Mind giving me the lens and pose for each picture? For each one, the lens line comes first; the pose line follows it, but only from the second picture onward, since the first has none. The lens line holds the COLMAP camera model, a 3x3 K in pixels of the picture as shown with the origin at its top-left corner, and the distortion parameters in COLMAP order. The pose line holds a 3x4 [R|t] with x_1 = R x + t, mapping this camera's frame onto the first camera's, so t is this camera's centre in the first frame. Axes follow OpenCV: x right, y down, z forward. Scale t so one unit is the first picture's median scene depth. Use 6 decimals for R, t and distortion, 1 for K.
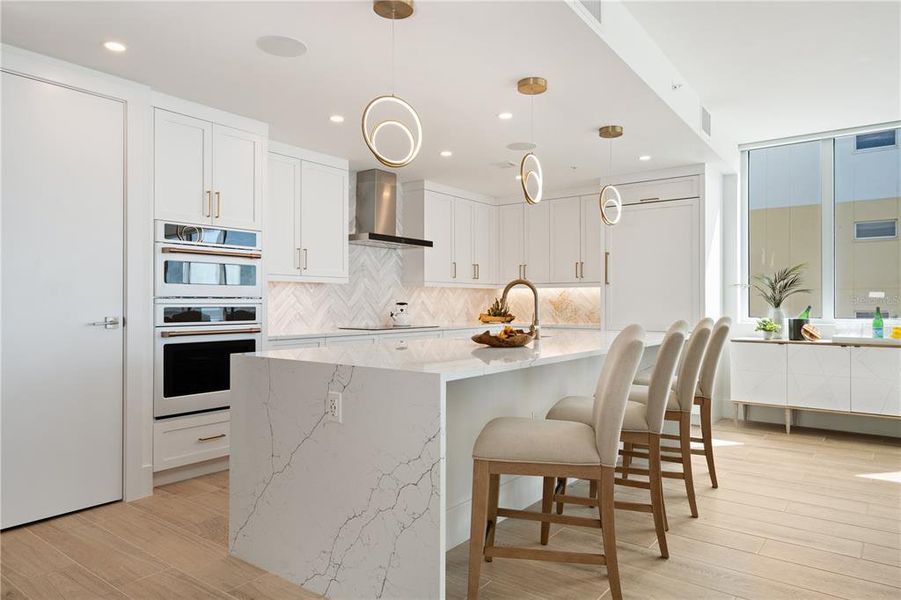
lens RADIAL K [[584.0, 0, 450.5], [0, 584.0, 300.0], [0, 0, 1]] dist [0.003983, 0.000200]
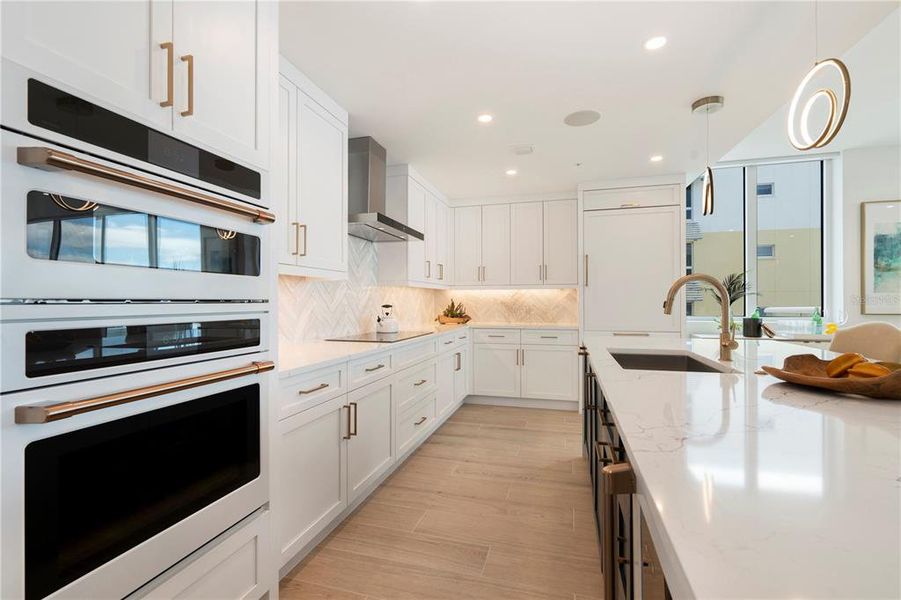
lens RADIAL K [[403.6, 0, 451.9], [0, 403.6, 298.5], [0, 0, 1]] dist [-0.001727, -0.000009]
pose [[0.931670, 0.000873, 0.363304, -0.251460], [0.000176, 0.999996, -0.002854, -0.003681], [-0.363305, 0.002723, 0.931666, 0.505565]]
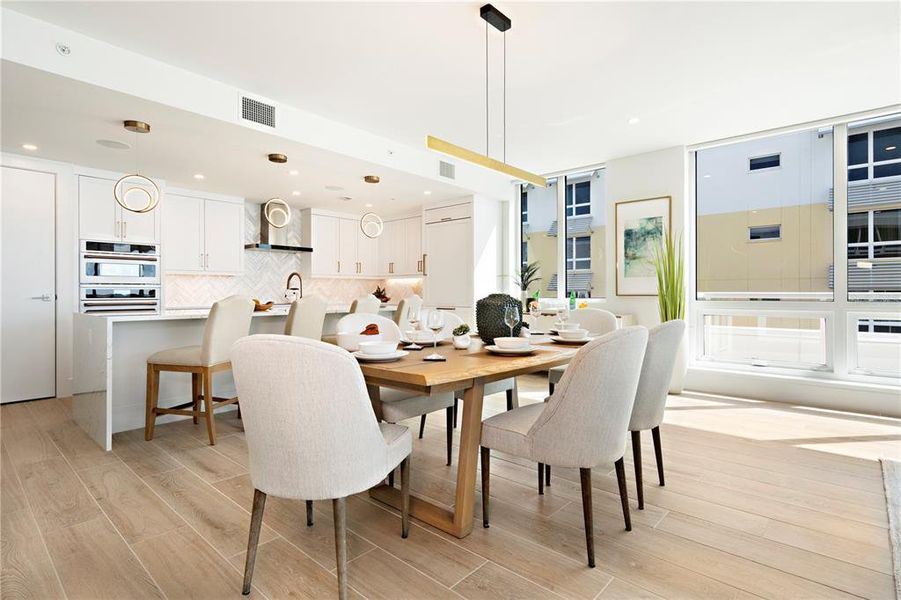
lens RADIAL K [[456.9, 0, 448.6], [0, 456.9, 294.2], [0, 0, 1]] dist [0.000794, 0.000813]
pose [[0.996360, -0.001403, -0.085229, 0.509235], [0.002141, 0.999961, 0.008569, 0.012663], [0.085213, -0.008720, 0.996325, -0.195695]]
